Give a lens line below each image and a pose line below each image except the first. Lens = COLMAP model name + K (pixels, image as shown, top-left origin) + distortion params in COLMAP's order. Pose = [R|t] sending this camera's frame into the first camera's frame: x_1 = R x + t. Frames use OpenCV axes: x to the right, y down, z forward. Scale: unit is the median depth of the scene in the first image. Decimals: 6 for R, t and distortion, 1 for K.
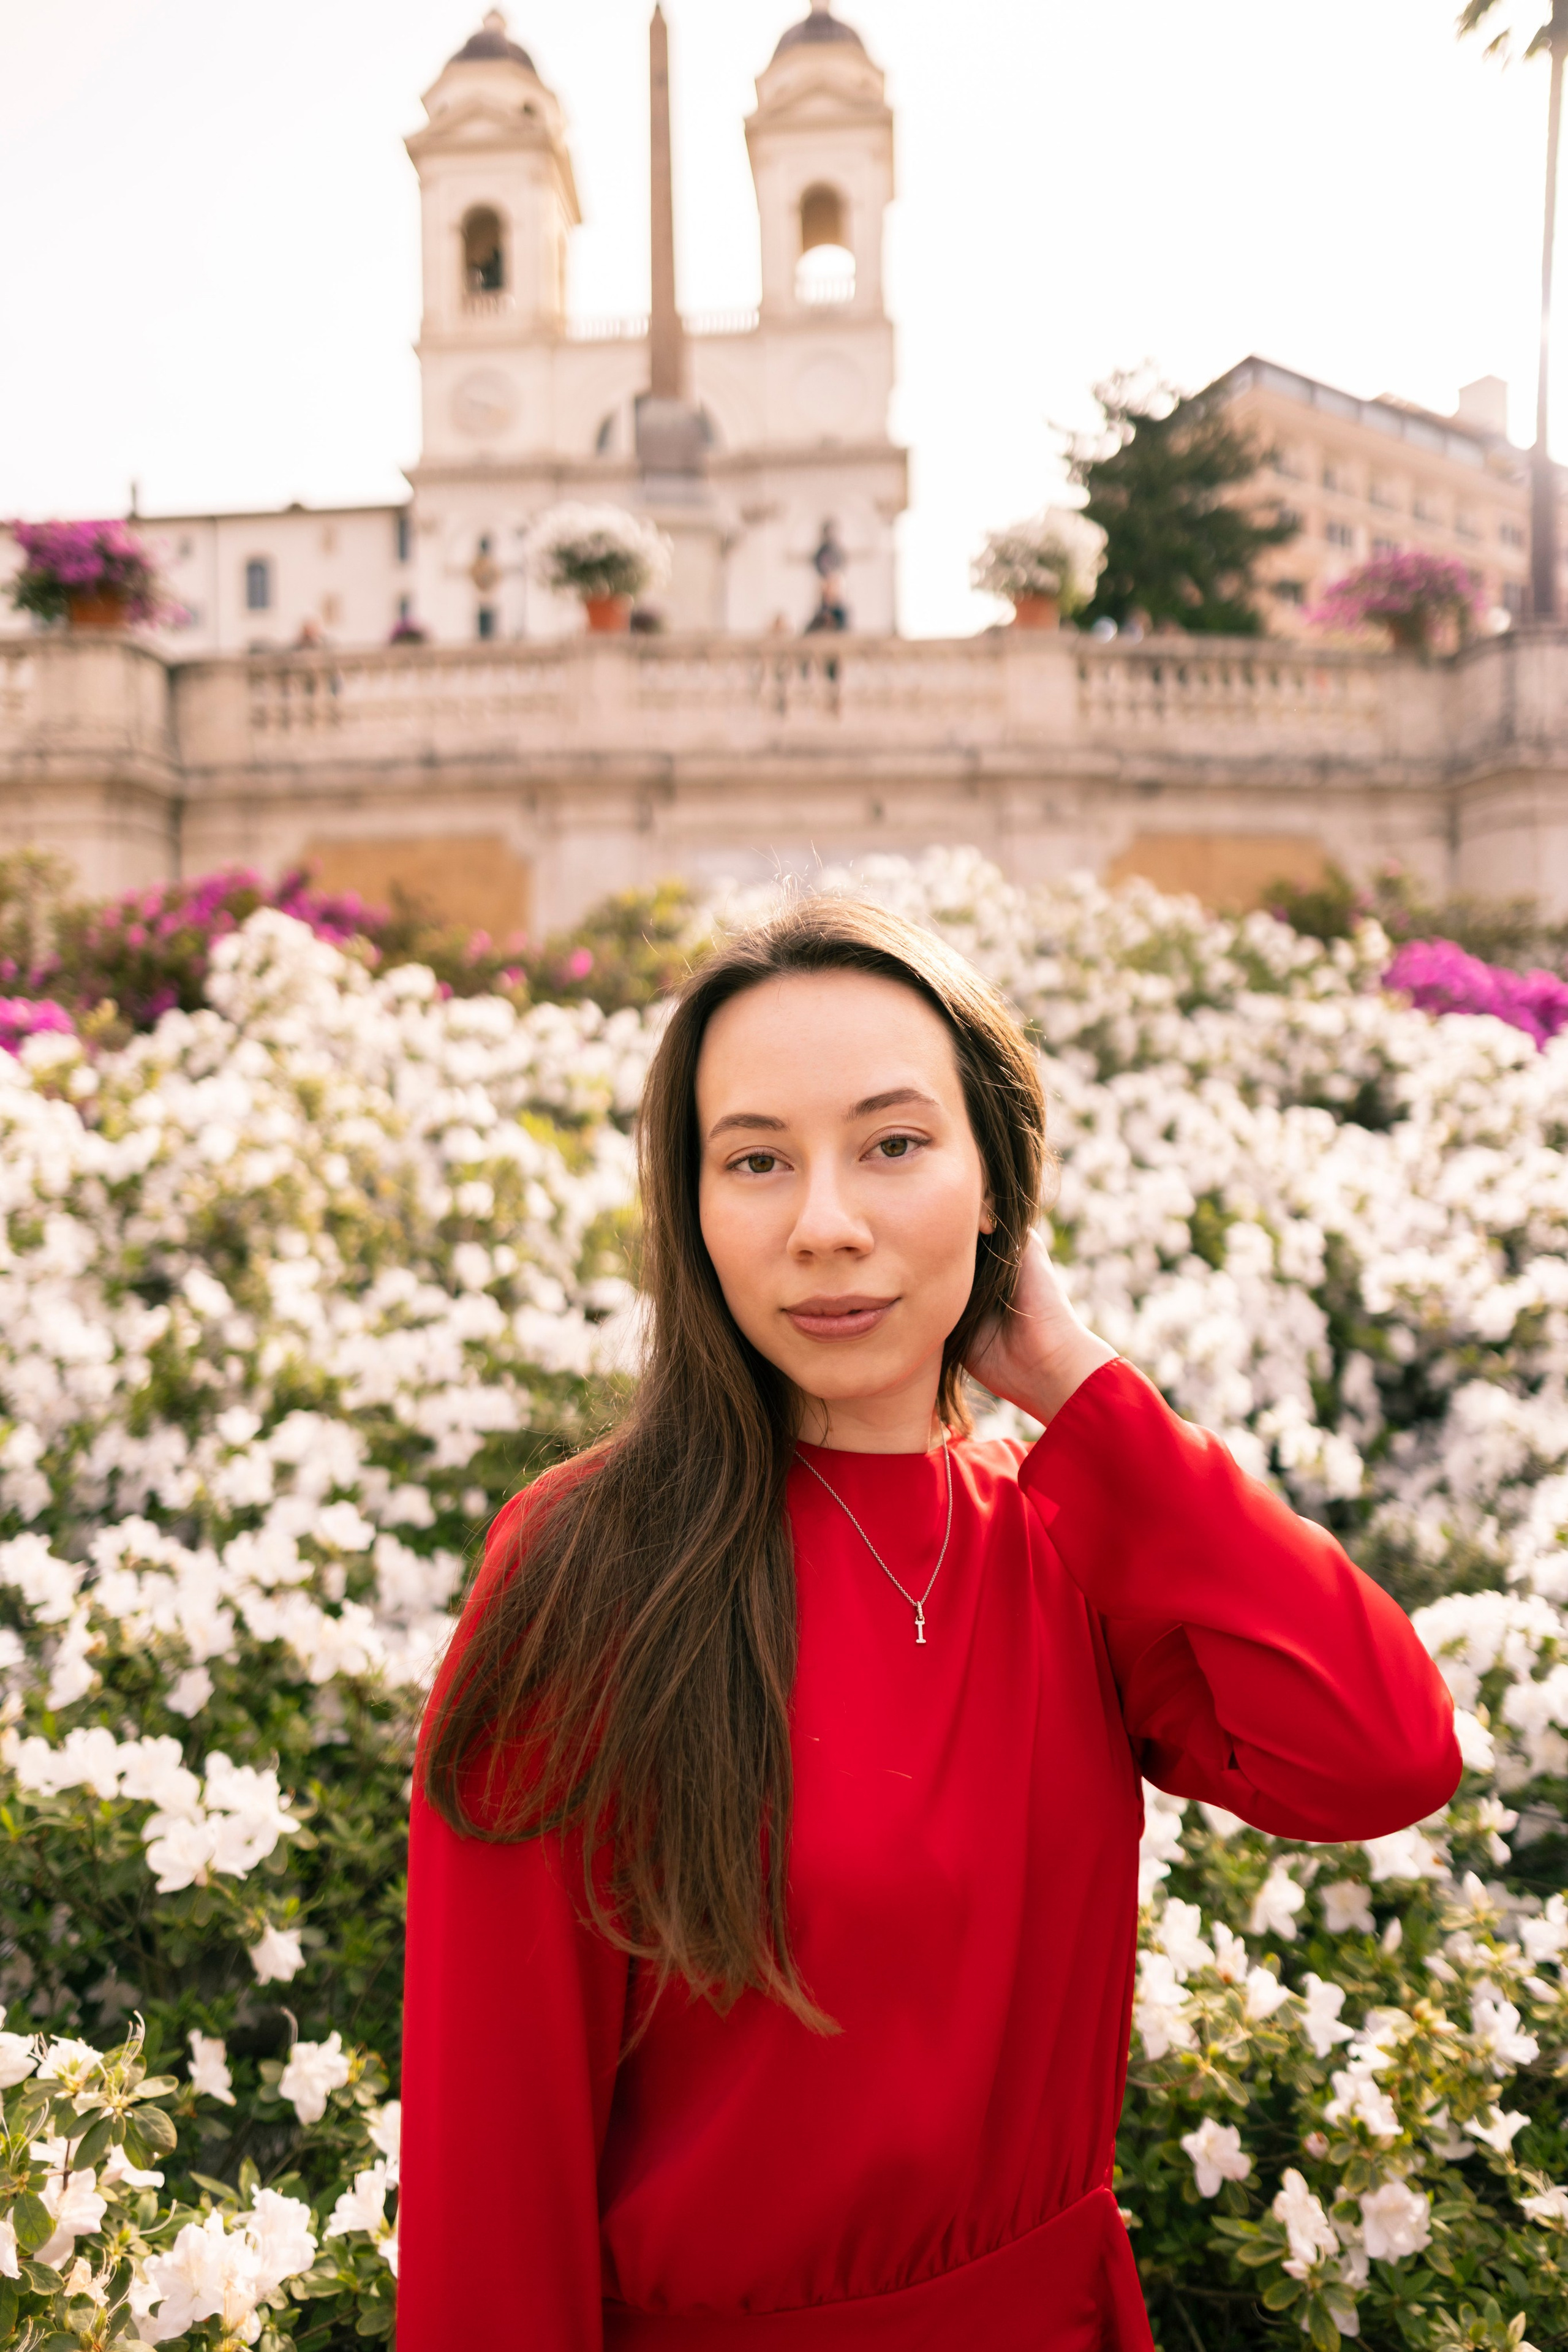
lens RADIAL K [[1622.4, 0, 788.6], [0, 1622.4, 1178.0], [0, 0, 1]] dist [0.014271, -0.020673]
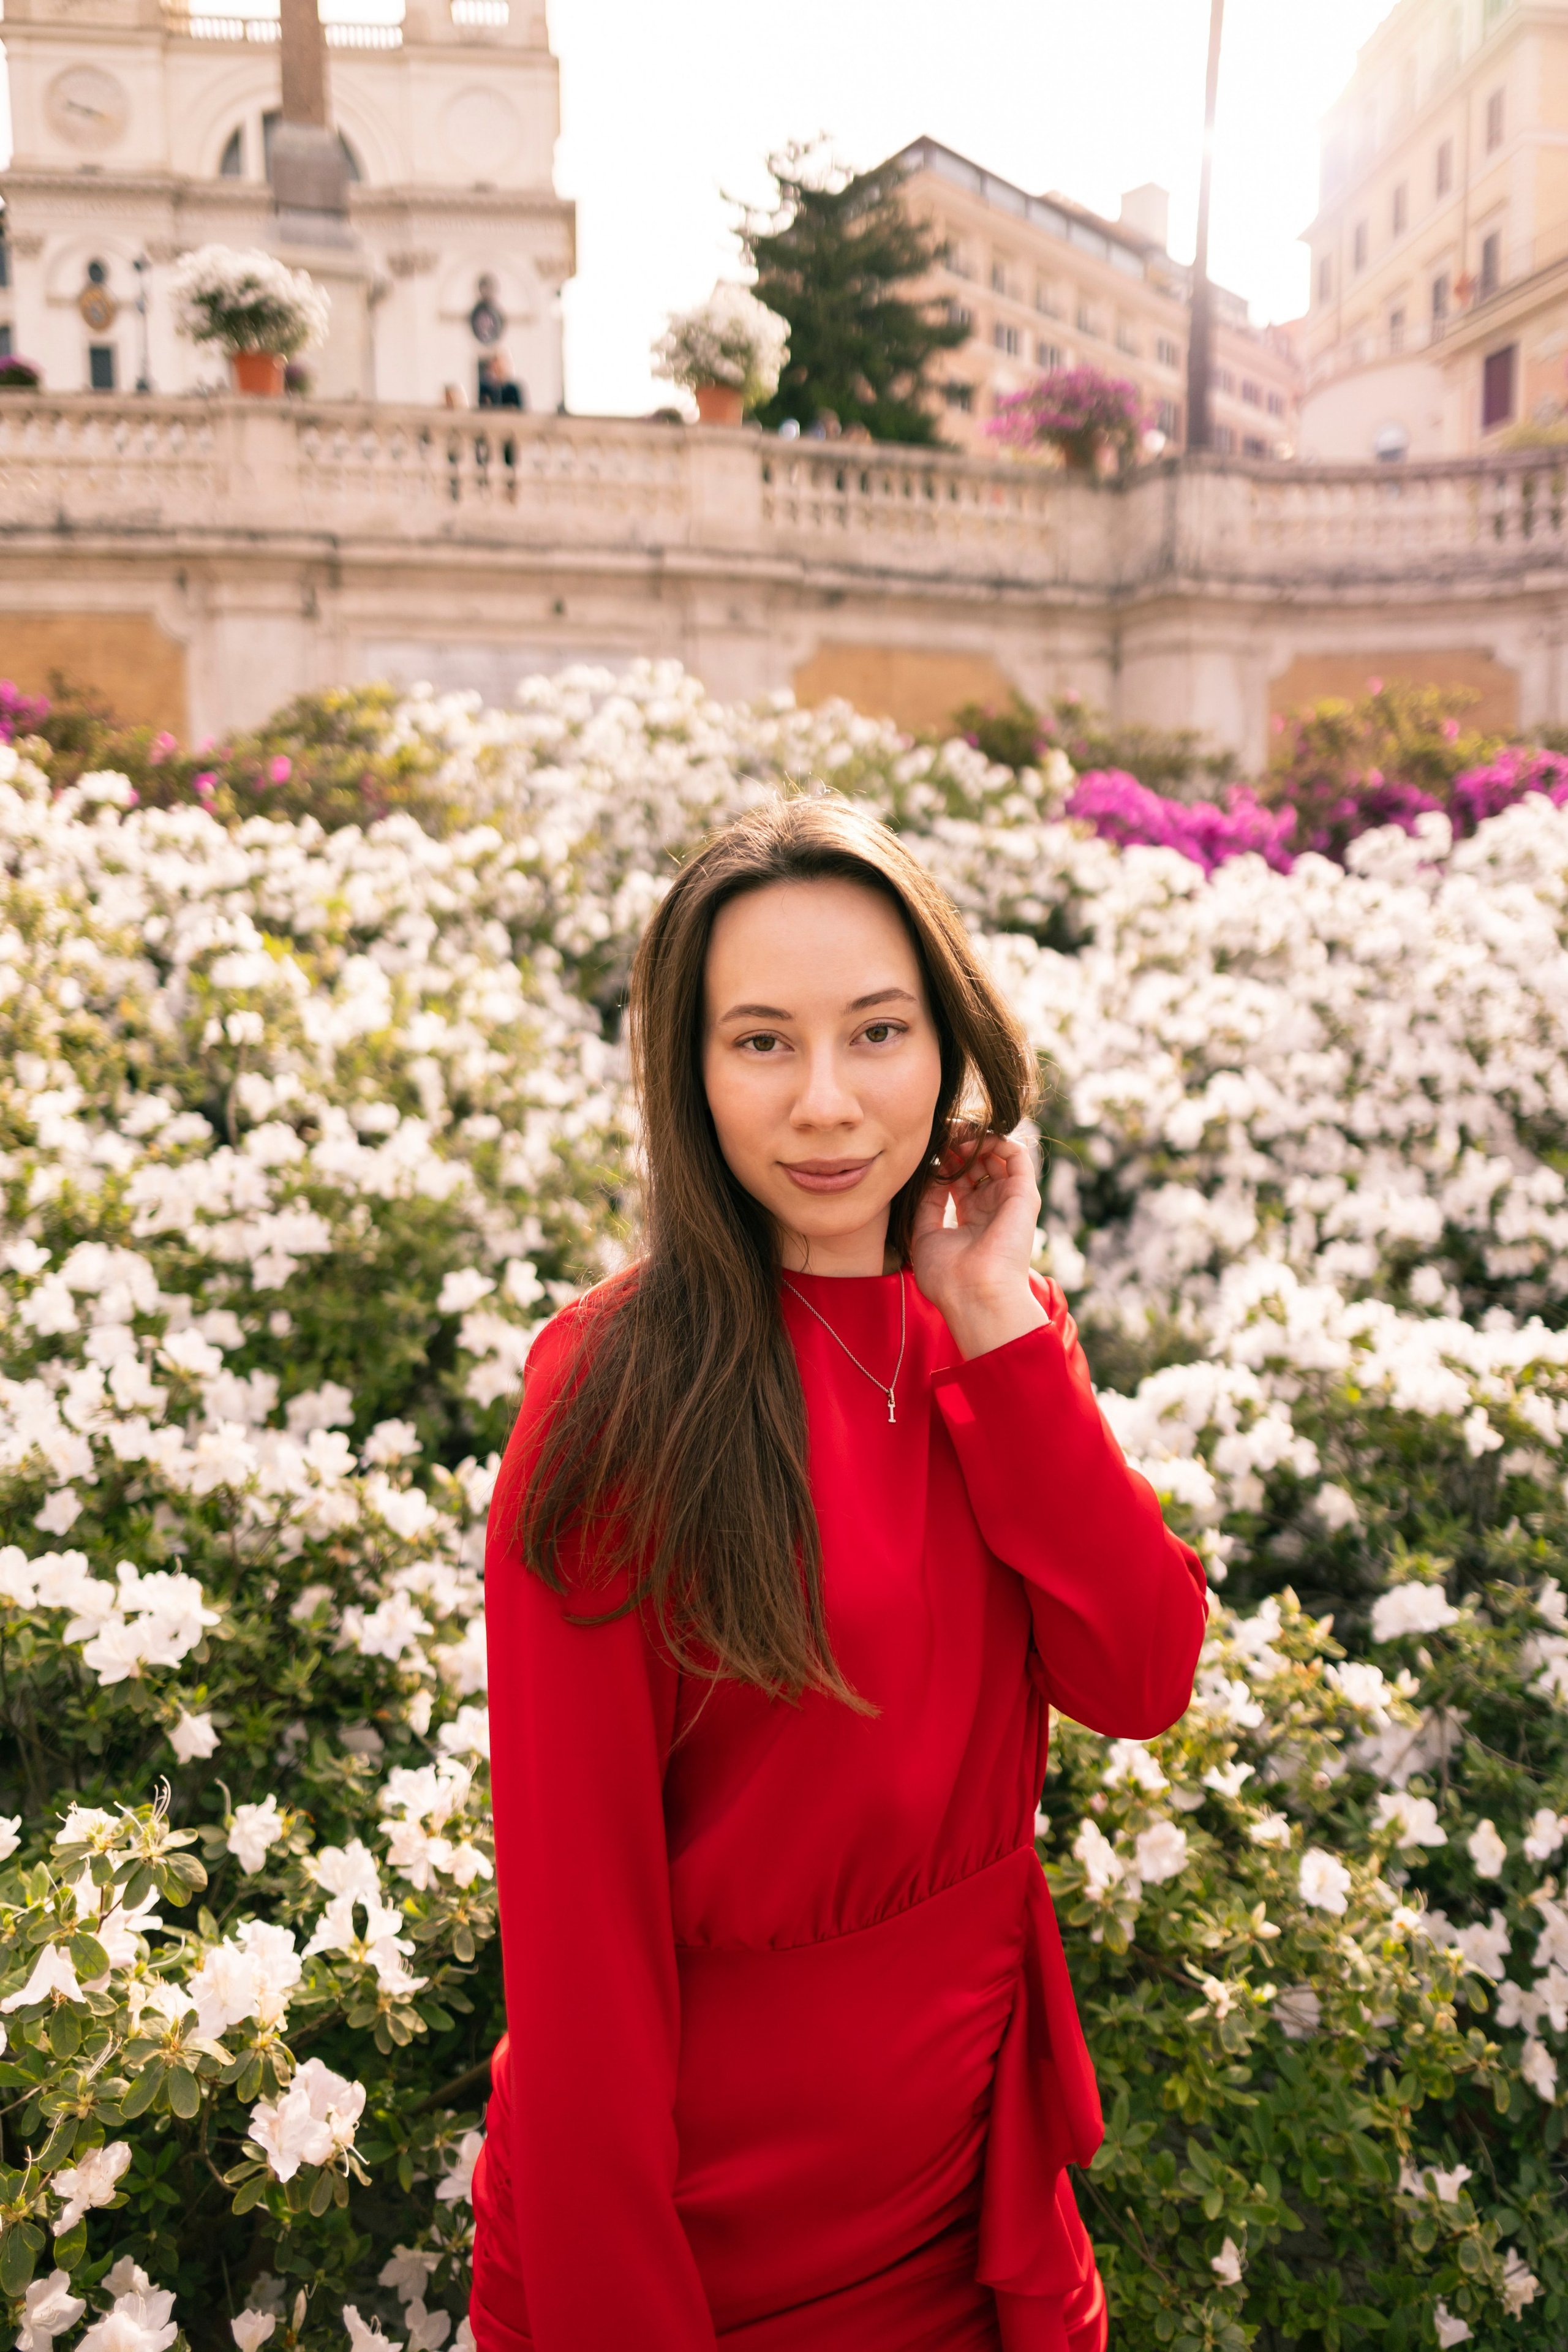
lens RADIAL K [[1613.7, 0, 770.5], [0, 1613.7, 1172.2], [0, 0, 1]] dist [0.007509, 0.001616]
pose [[0.981532, -0.020286, 0.190221, -0.029841], [-0.002027, 0.993202, 0.116383, -0.006578], [-0.191289, -0.114619, 0.974818, -0.022025]]
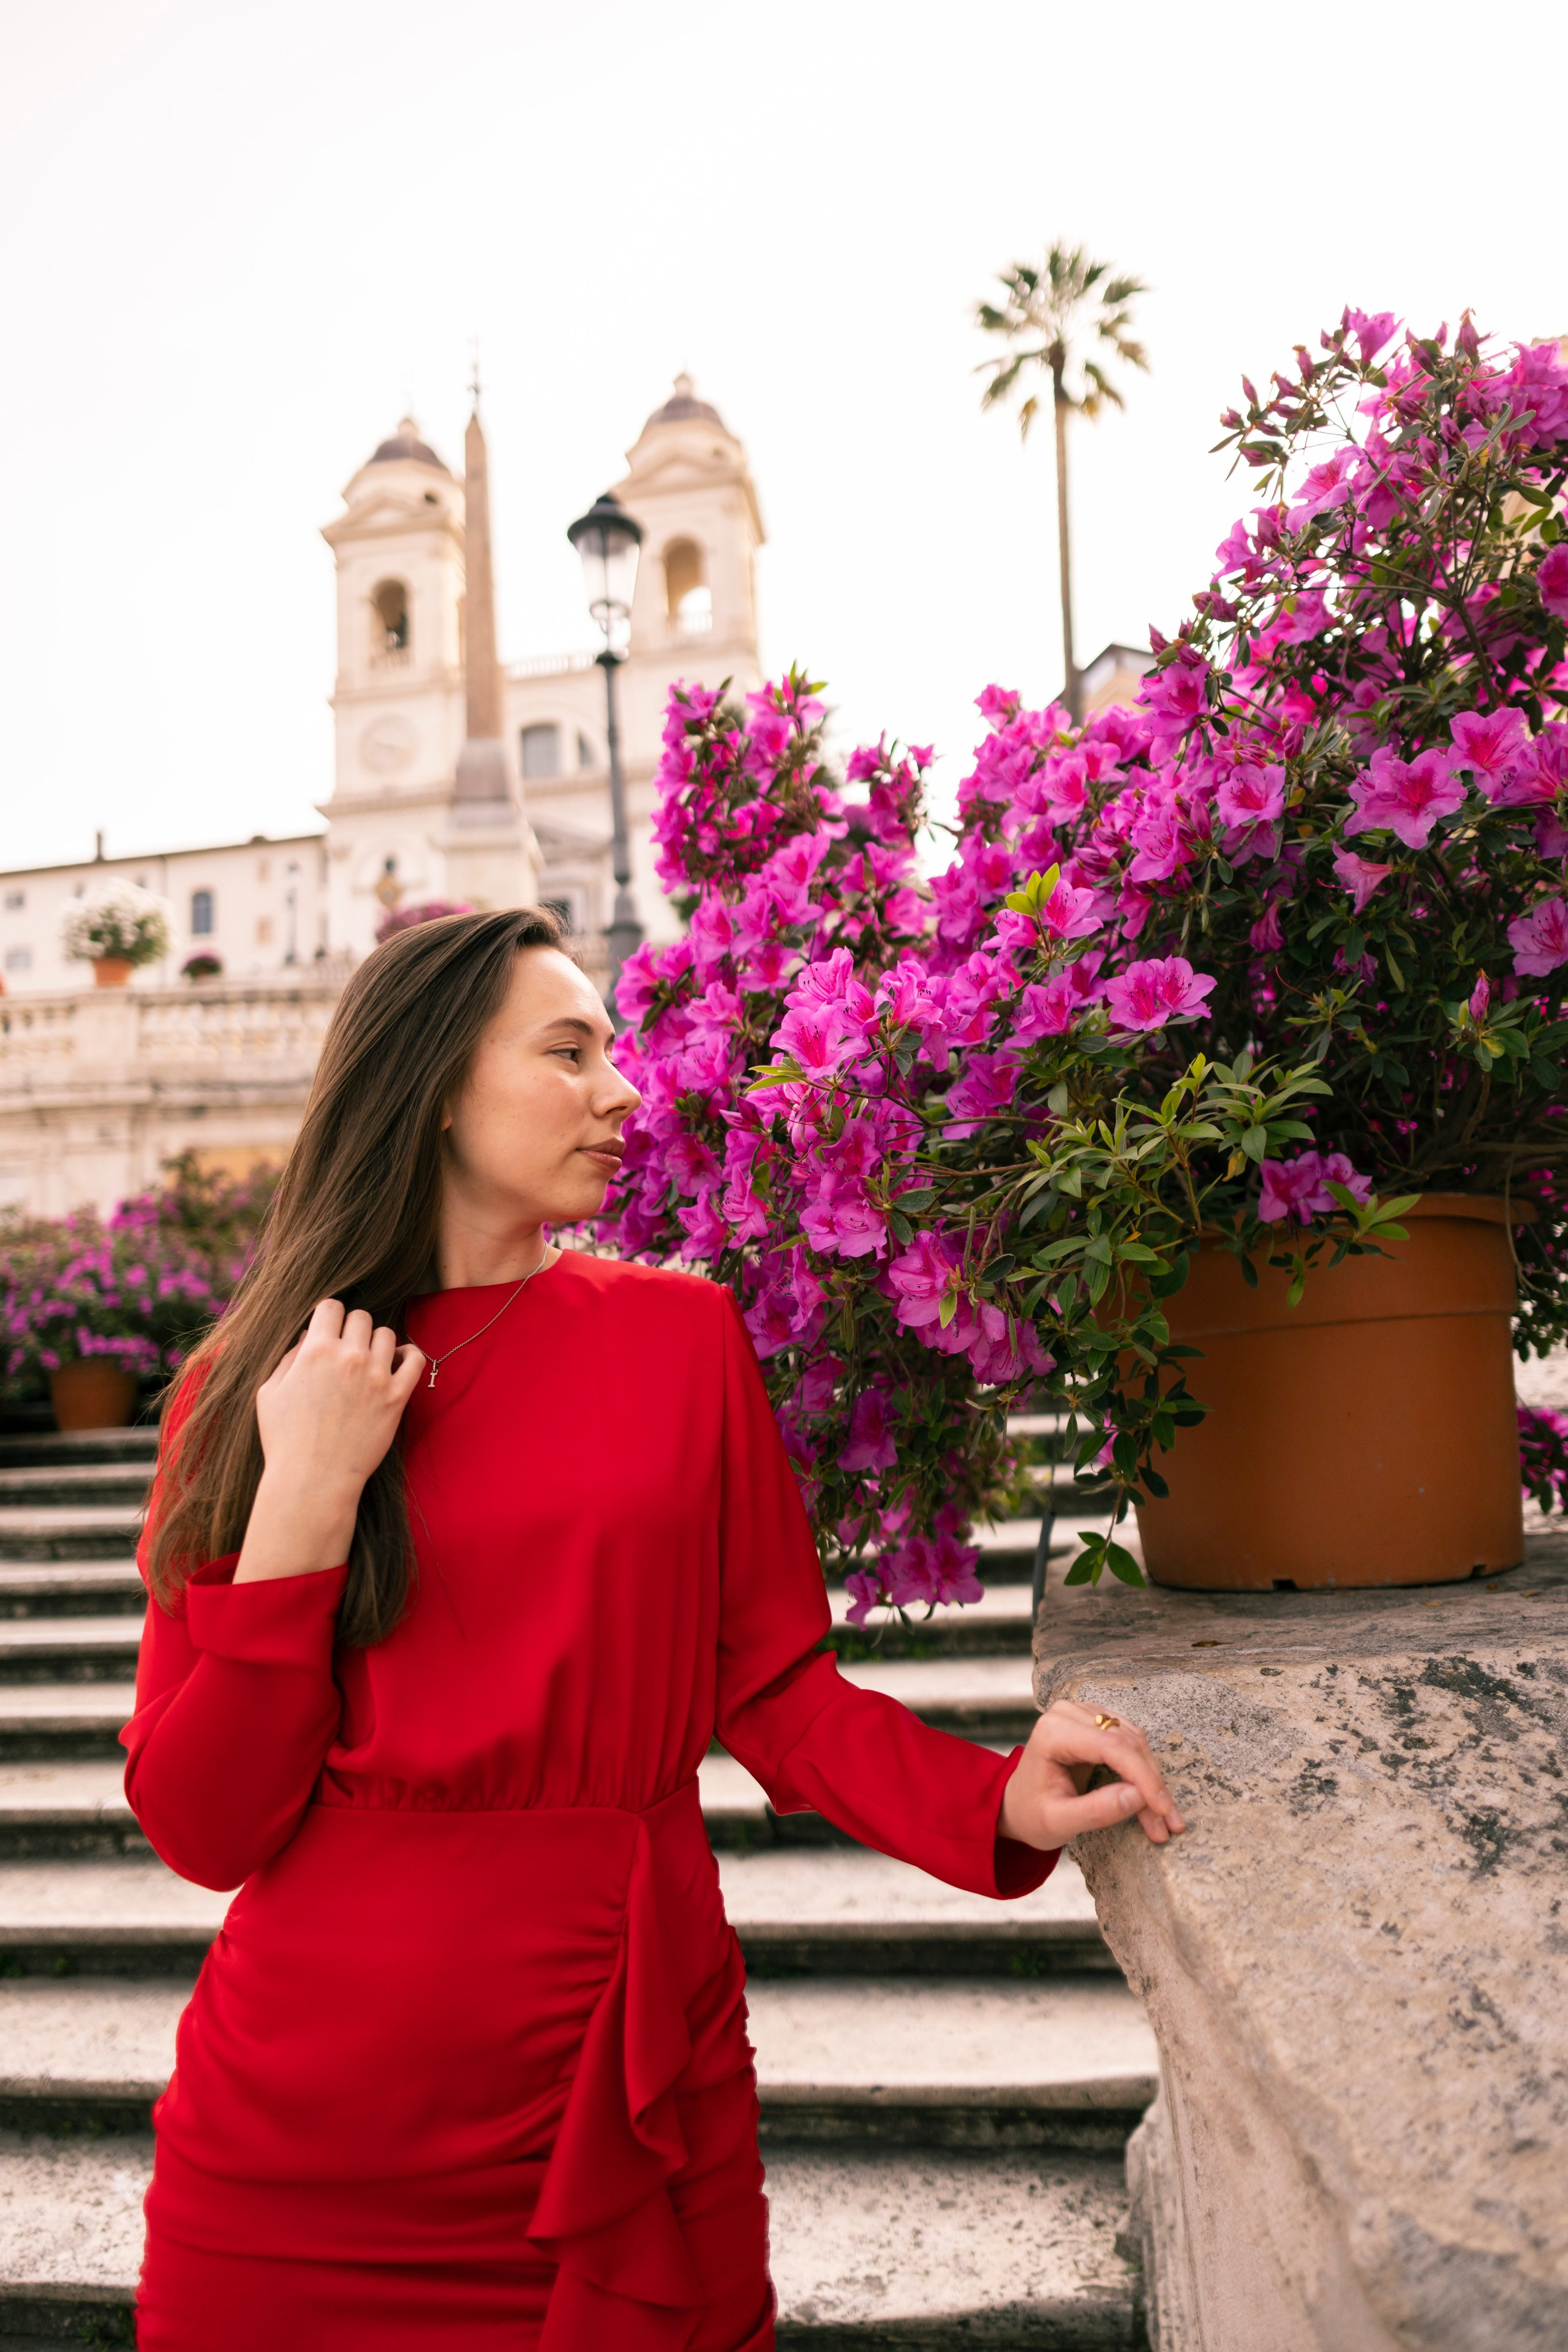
lens RADIAL K [[1622.4, 0, 788.6], [0, 1622.4, 1178.0], [0, 0, 1]] dist [0.014271, -0.020673]
pose [[0.995038, -0.050382, -0.085798, 1.956843], [0.036439, 0.986935, -0.156944, 0.025844], [0.092584, 0.153039, 0.983874, -0.302334]]
